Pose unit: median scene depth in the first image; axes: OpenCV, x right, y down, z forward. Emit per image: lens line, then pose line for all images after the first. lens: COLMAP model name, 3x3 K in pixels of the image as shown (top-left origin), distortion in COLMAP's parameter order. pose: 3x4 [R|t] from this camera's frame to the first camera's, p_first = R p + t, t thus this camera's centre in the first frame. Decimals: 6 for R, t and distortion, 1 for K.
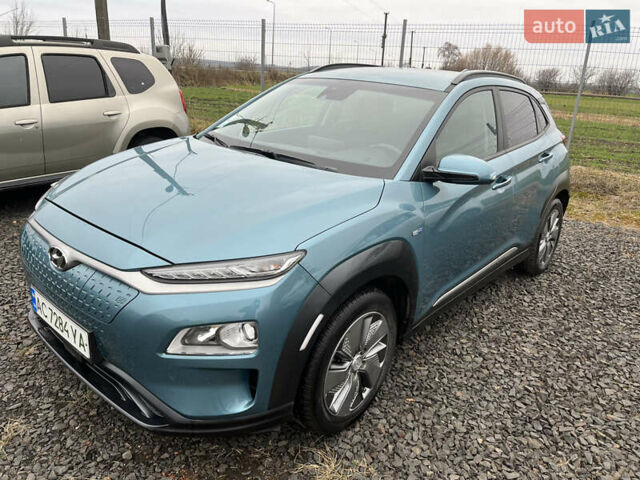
lens RADIAL K [[478.3, 0, 320.0], [0, 478.3, 240.0], [0, 0, 1]] dist [0.060723, -0.091952]
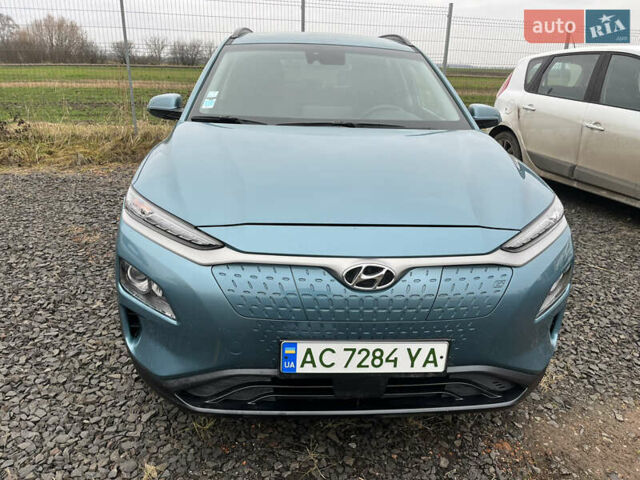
lens RADIAL K [[478.3, 0, 320.0], [0, 478.3, 240.0], [0, 0, 1]] dist [0.060723, -0.091952]
pose [[0.657354, -0.287927, 0.696408, -0.932669], [0.254070, 0.954702, 0.154895, -0.138737], [-0.709460, 0.075115, 0.700731, 0.436158]]
